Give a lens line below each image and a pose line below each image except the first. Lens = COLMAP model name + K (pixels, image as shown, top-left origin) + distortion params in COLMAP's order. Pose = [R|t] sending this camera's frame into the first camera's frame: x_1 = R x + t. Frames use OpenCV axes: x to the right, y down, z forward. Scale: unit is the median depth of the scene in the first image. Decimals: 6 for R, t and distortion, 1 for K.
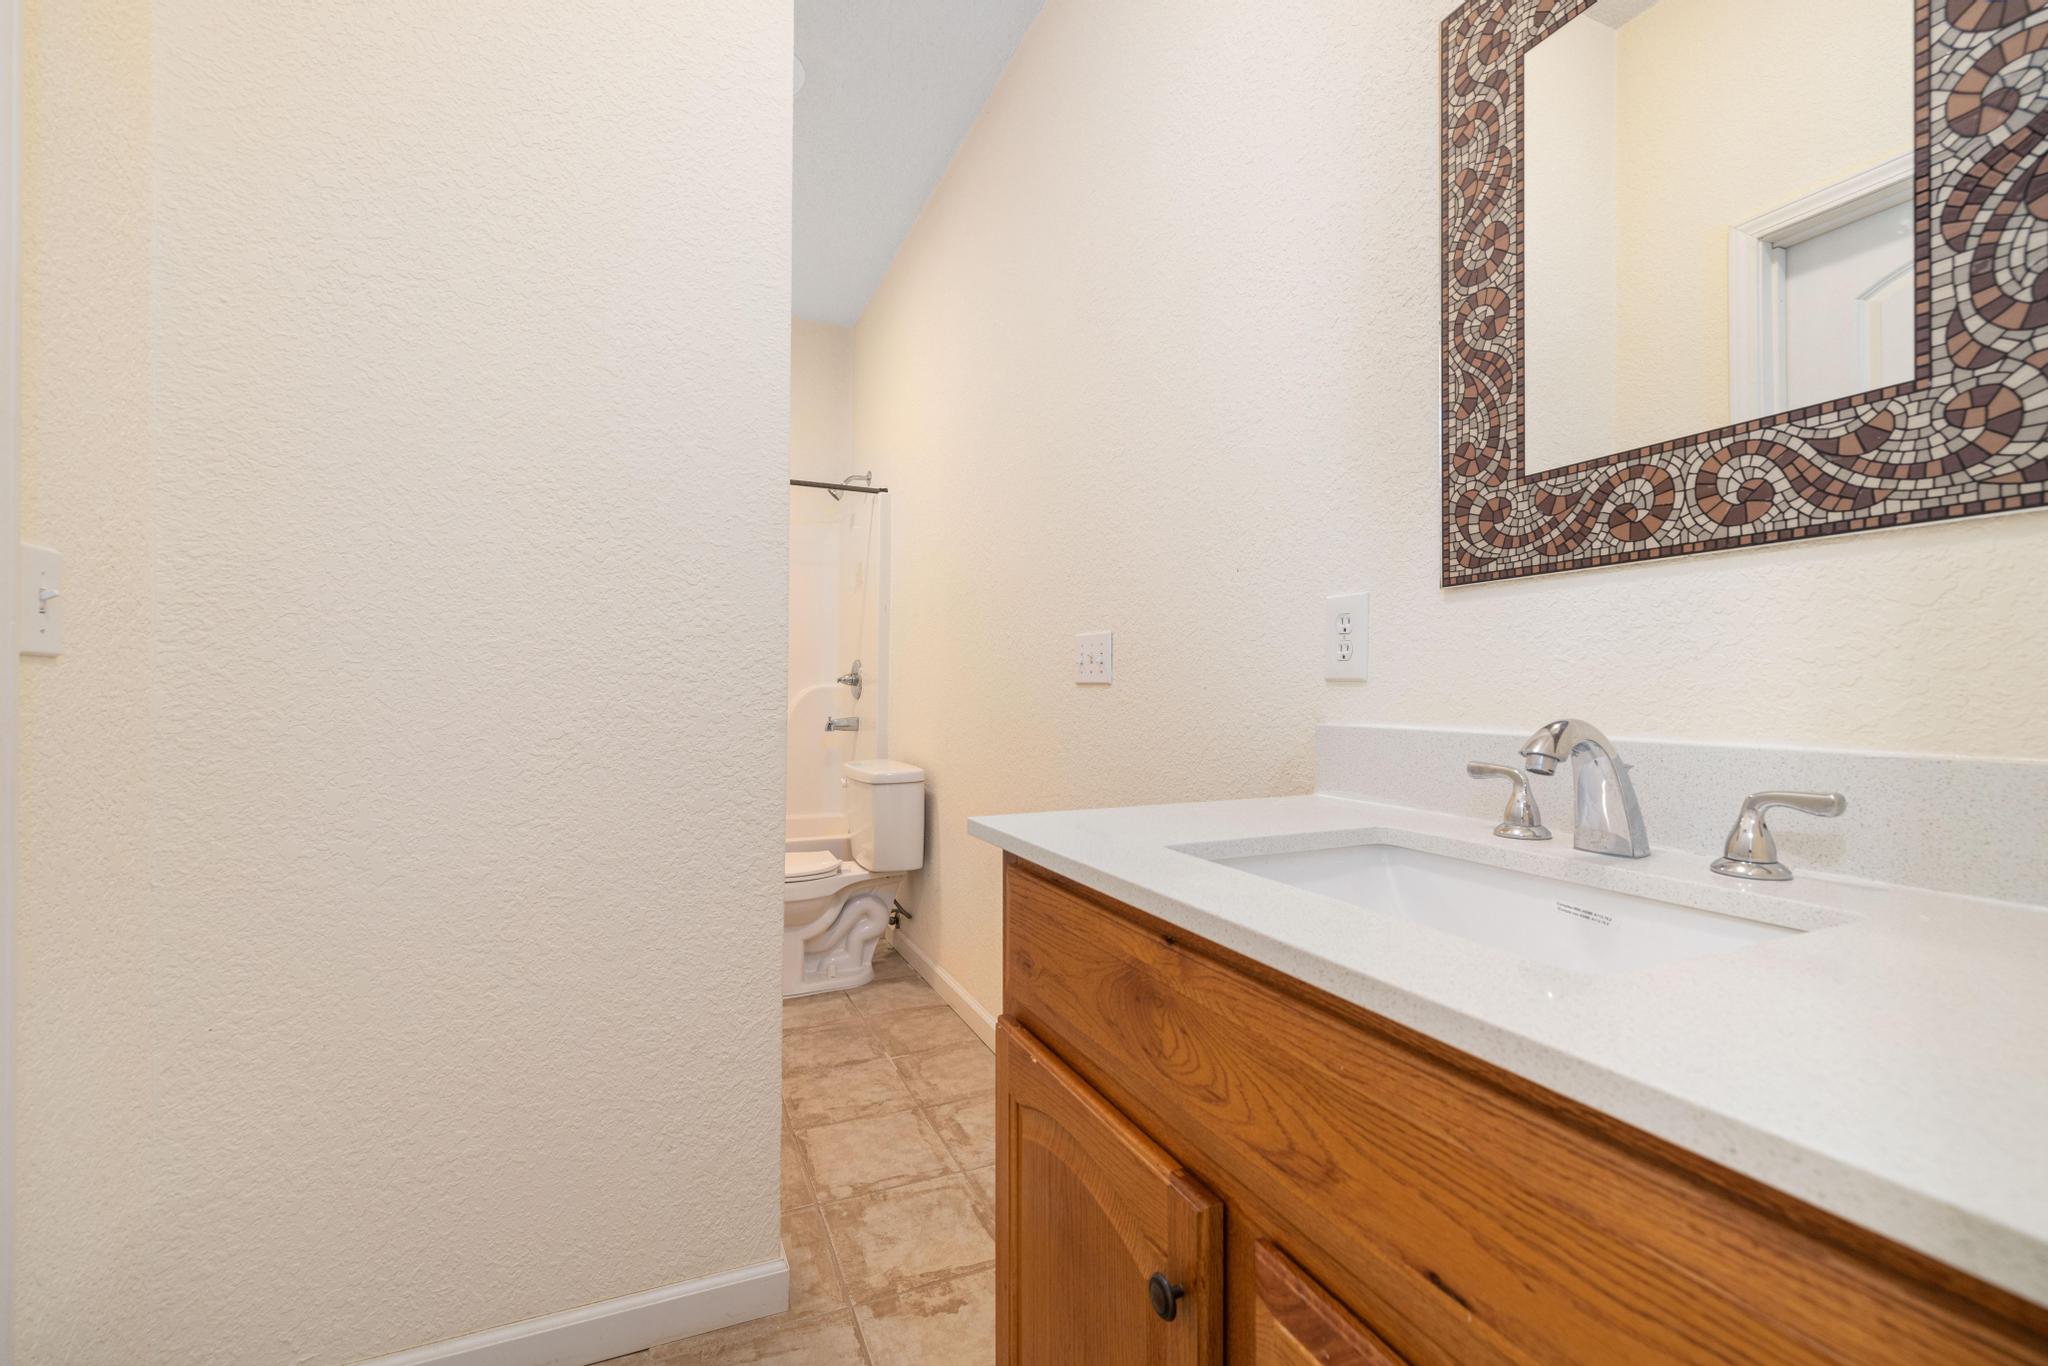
lens RADIAL K [[862.2, 0, 1016.3], [0, 862.2, 687.4], [0, 0, 1]] dist [0.001885, 0.000149]
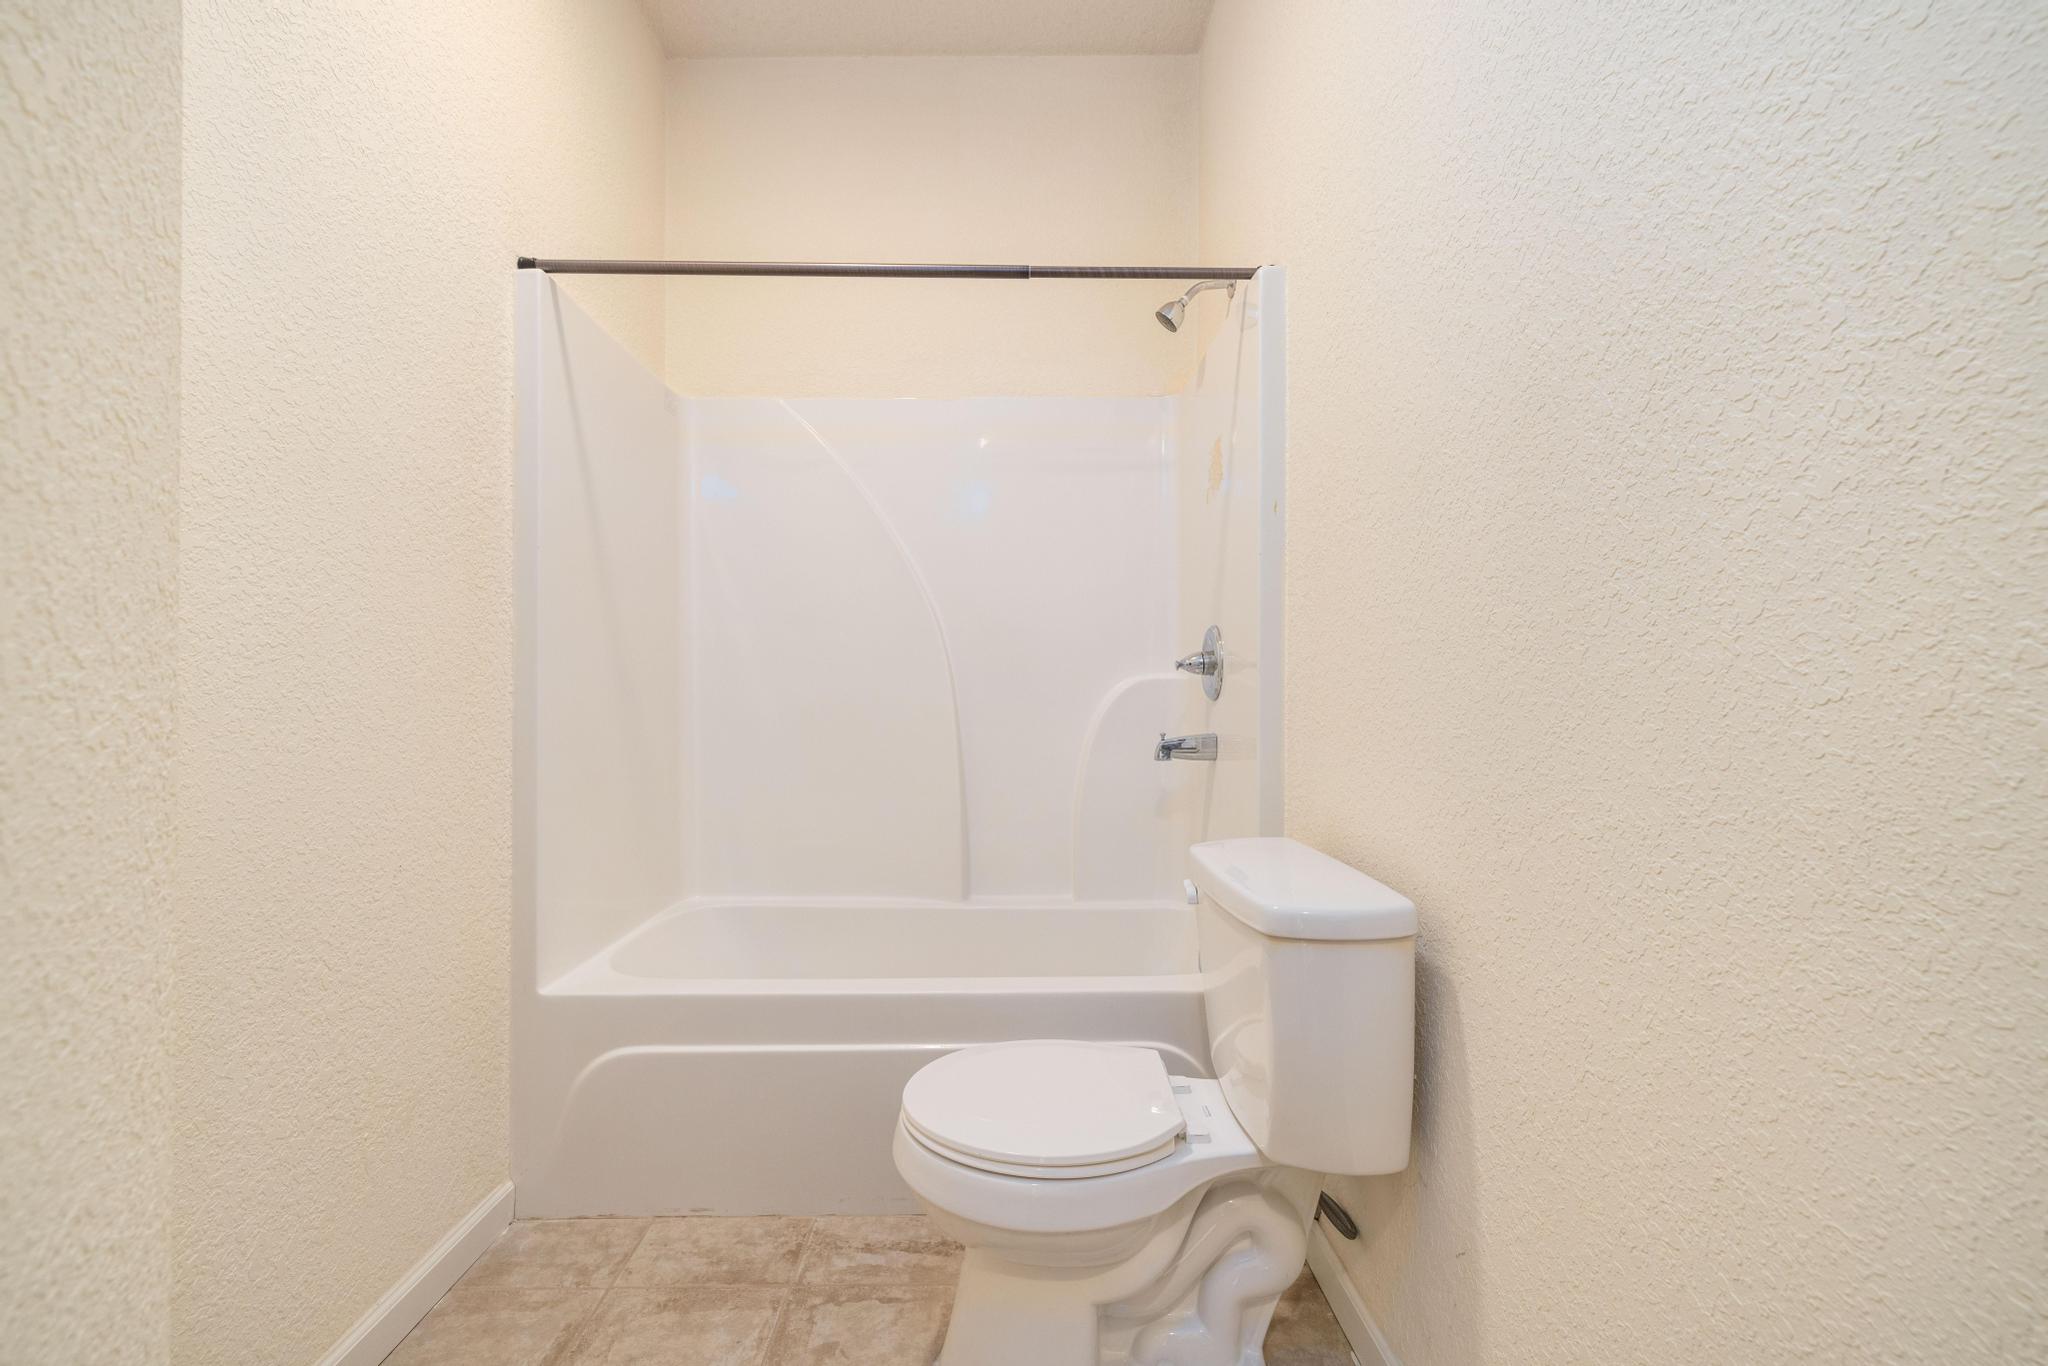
lens RADIAL K [[862.2, 0, 1016.8], [0, 862.2, 680.0], [0, 0, 1]] dist [0.001885, 0.000149]
pose [[0.923374, -0.009170, -0.383793, -0.115801], [0.009071, 0.999957, -0.002069, 0.001459], [0.383795, -0.001571, 0.923417, 0.577677]]
